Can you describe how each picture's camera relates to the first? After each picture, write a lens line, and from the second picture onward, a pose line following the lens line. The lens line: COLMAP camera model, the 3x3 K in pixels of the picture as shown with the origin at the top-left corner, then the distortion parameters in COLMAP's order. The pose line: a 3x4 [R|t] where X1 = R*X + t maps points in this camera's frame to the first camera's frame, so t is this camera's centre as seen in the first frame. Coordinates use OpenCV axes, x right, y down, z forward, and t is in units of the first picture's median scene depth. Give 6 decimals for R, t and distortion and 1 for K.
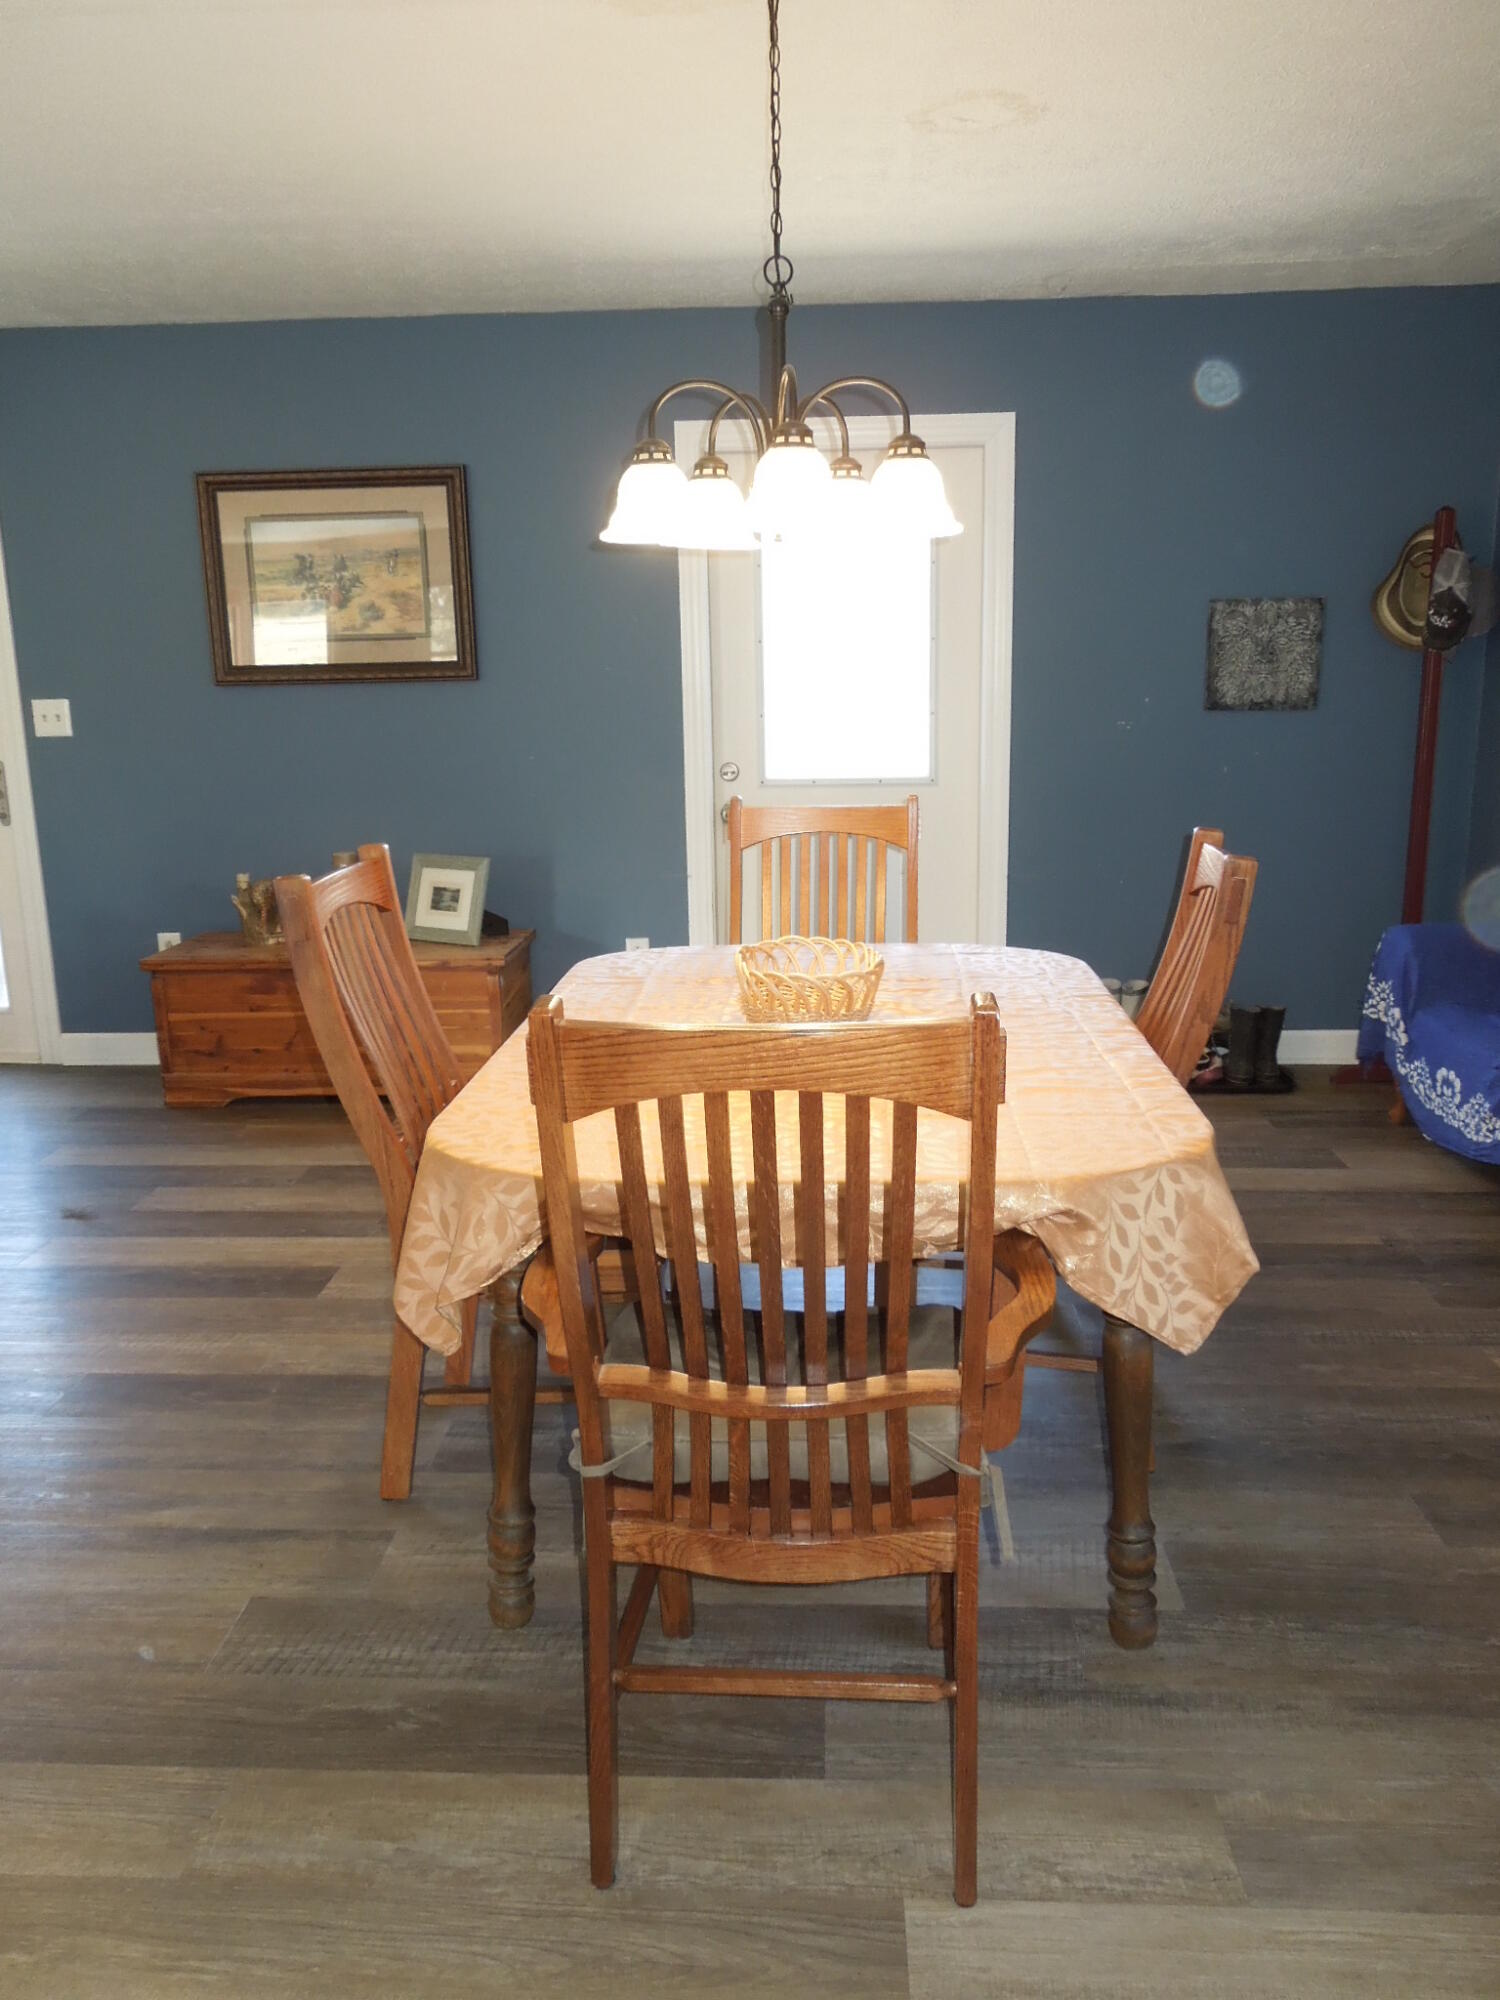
lens RADIAL K [[1513.3, 0, 748.2], [0, 1513.3, 996.5], [0, 0, 1]] dist [0.002043, 0.000564]
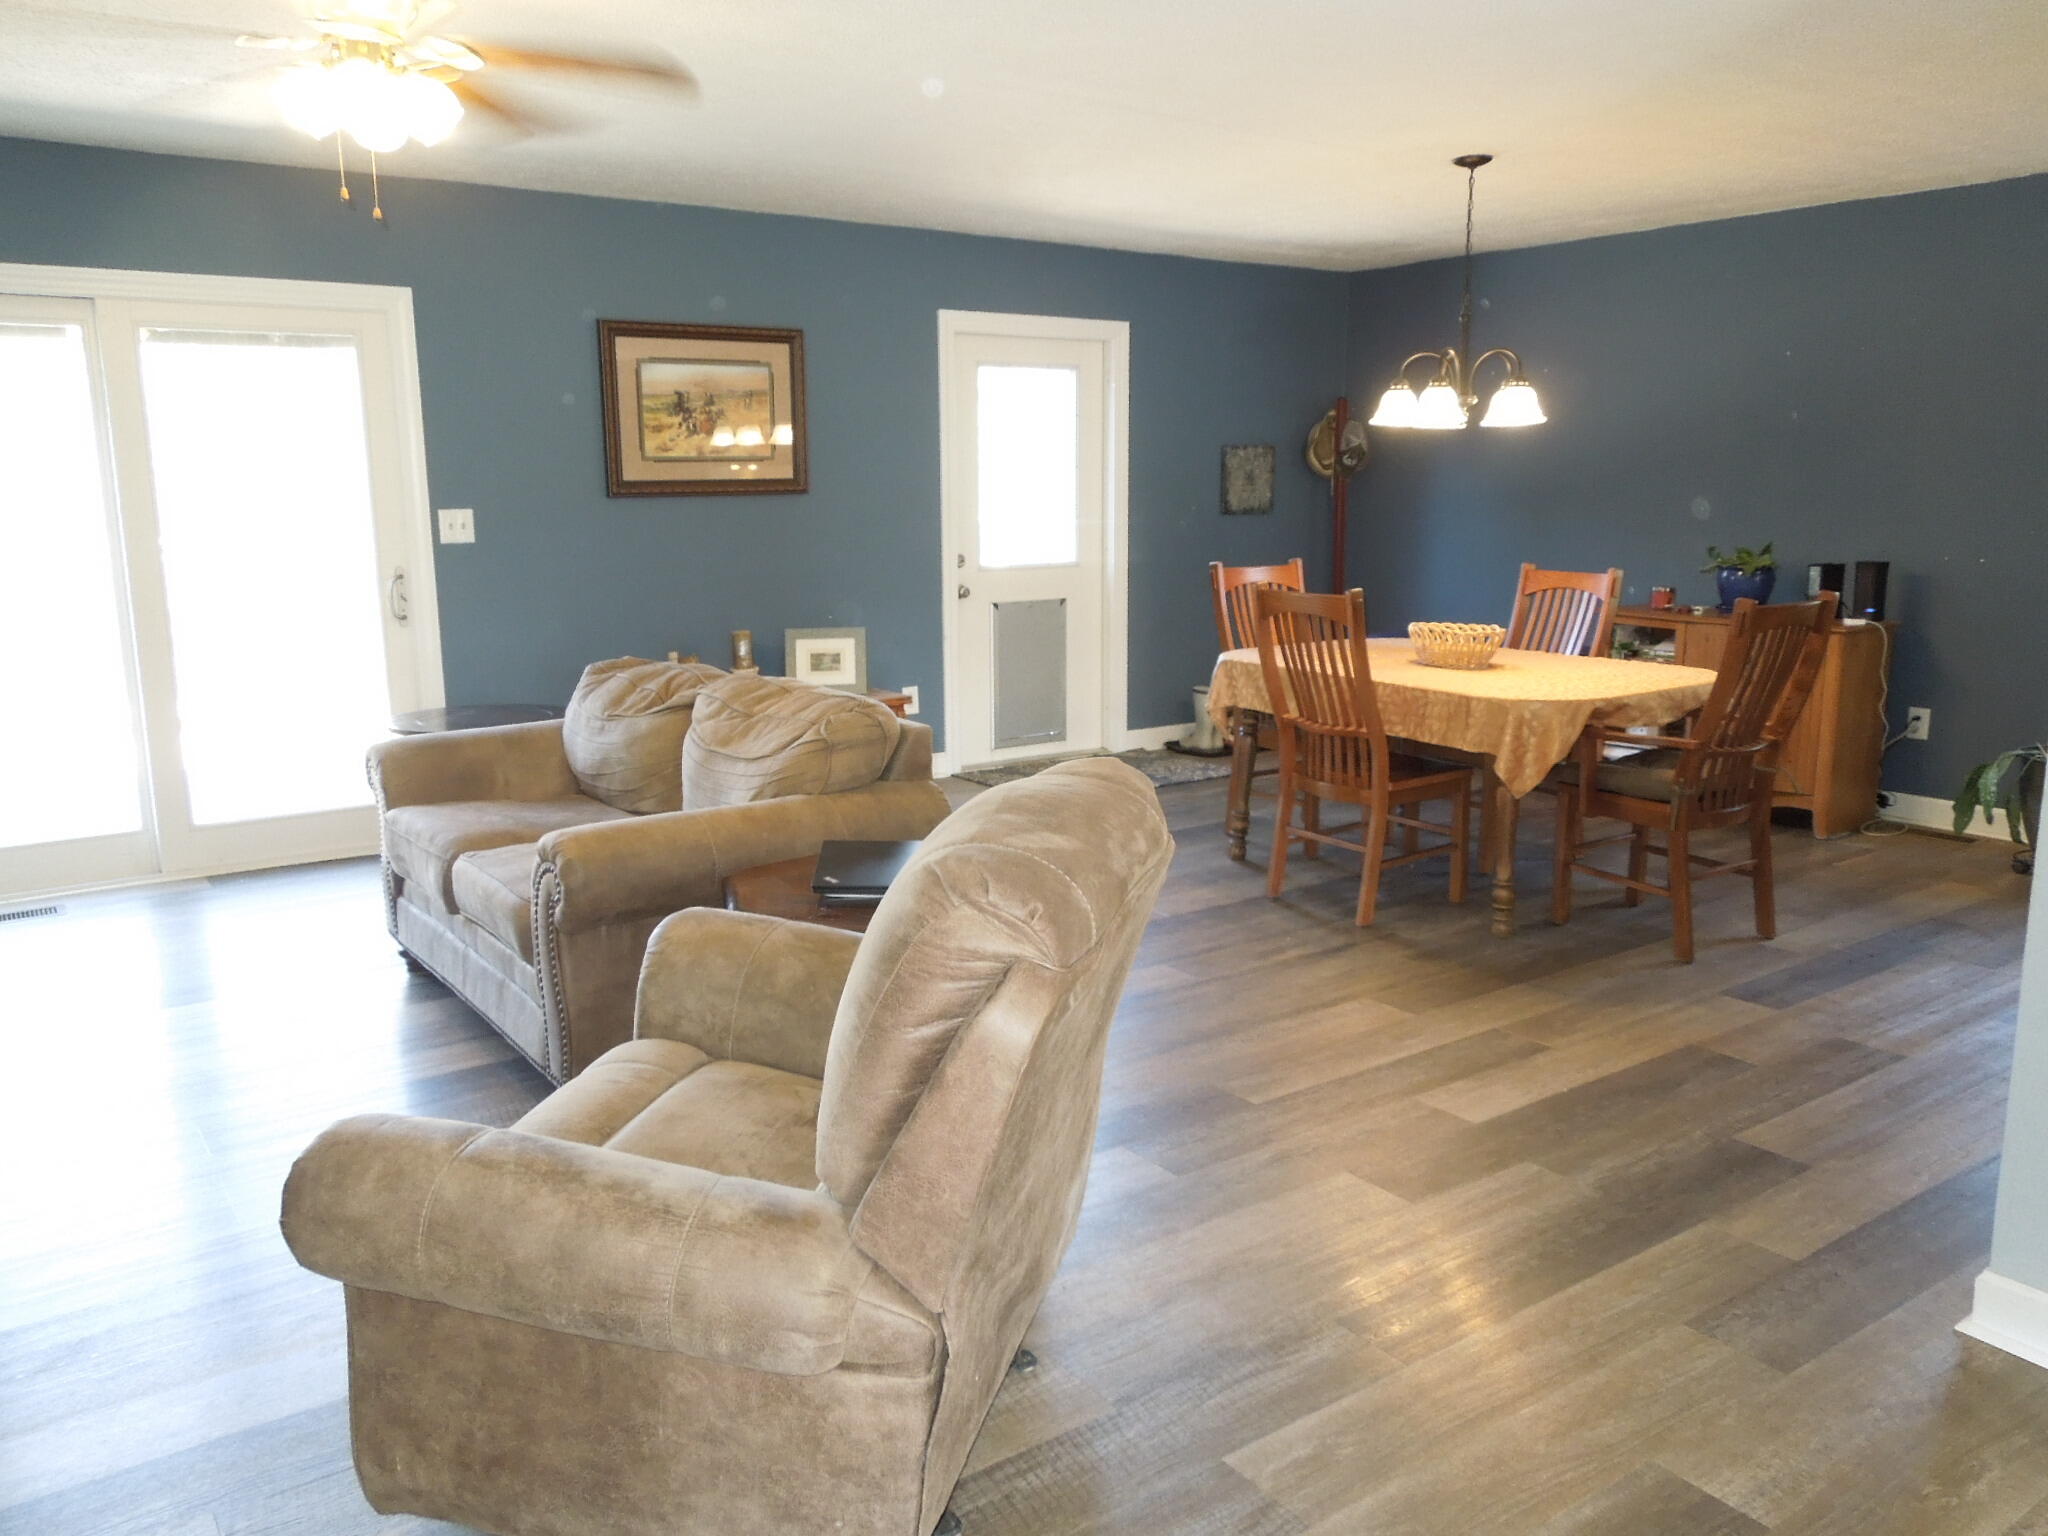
lens RADIAL K [[1549.6, 0, 1030.6], [0, 1549.6, 771.2], [0, 0, 1]] dist [0.002043, 0.000564]
pose [[0.782394, -0.105936, 0.613708, -0.881988], [0.124187, 0.992174, 0.012944, 0.032889], [-0.610276, 0.066087, 0.789427, -0.145846]]
